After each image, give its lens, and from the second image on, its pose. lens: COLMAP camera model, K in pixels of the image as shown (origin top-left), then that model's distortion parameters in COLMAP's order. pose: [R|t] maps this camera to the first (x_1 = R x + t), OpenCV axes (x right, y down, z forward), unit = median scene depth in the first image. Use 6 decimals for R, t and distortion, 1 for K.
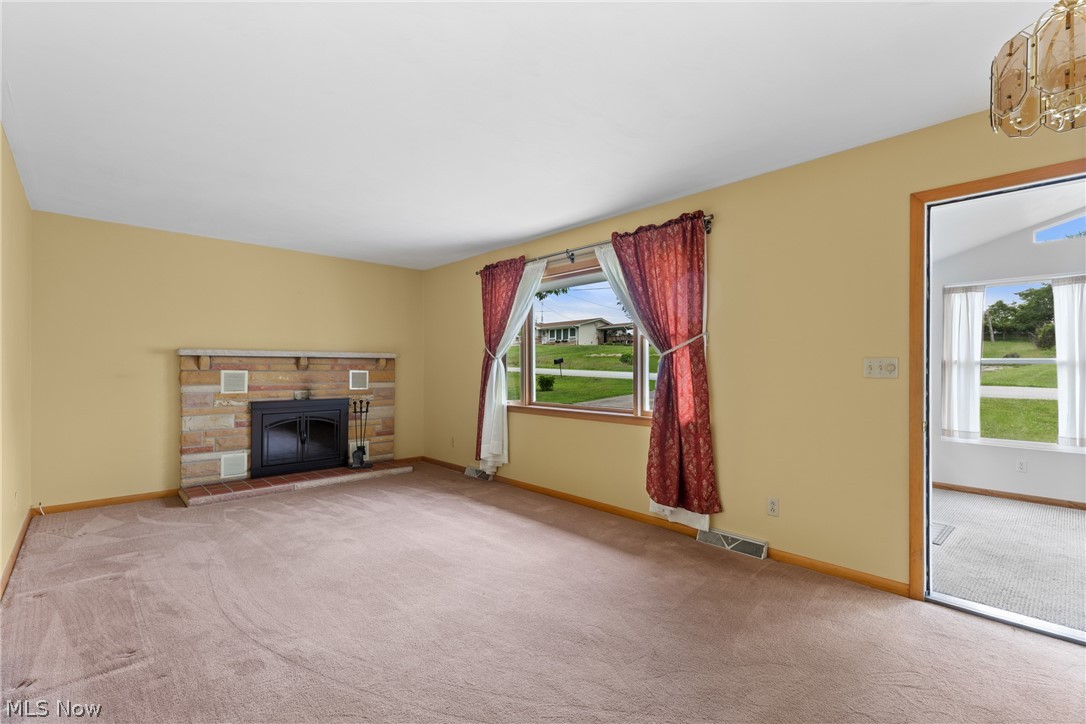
lens RADIAL K [[487.2, 0, 540.6], [0, 487.2, 367.2], [0, 0, 1]] dist [0.030421, -0.017220]
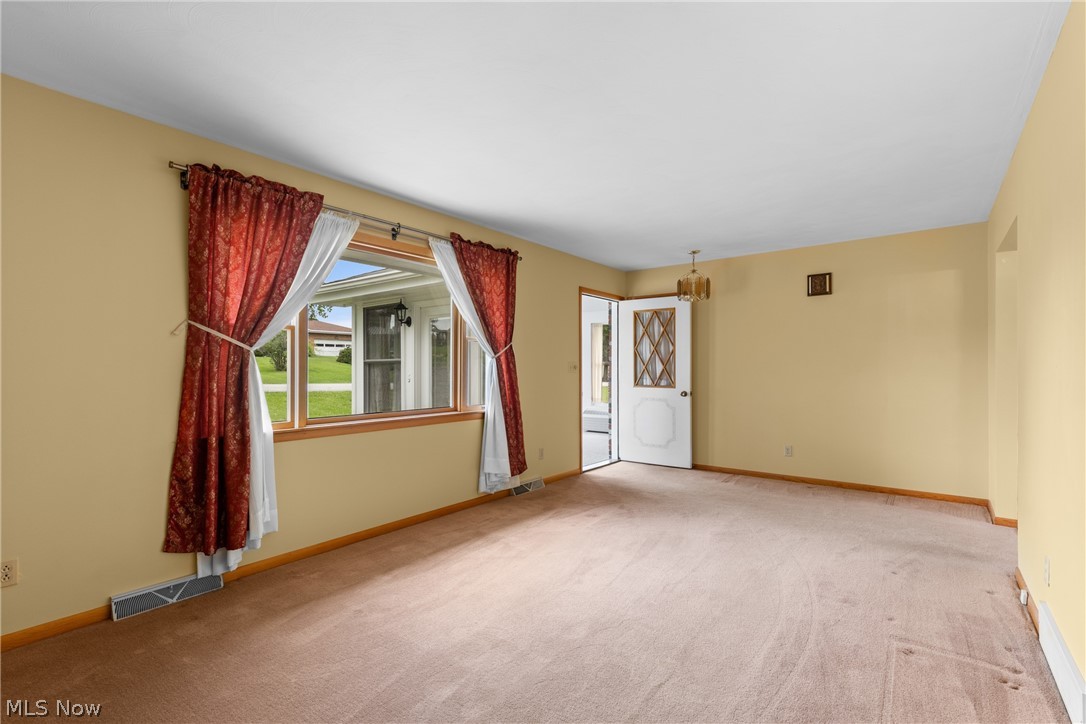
lens RADIAL K [[487.2, 0, 540.6], [0, 487.2, 367.2], [0, 0, 1]] dist [0.030421, -0.017220]
pose [[-0.141529, 0.004944, 0.989922, -0.816475], [0.003670, 0.999983, -0.004469, 0.005570], [-0.989927, 0.003001, -0.141544, 0.906725]]
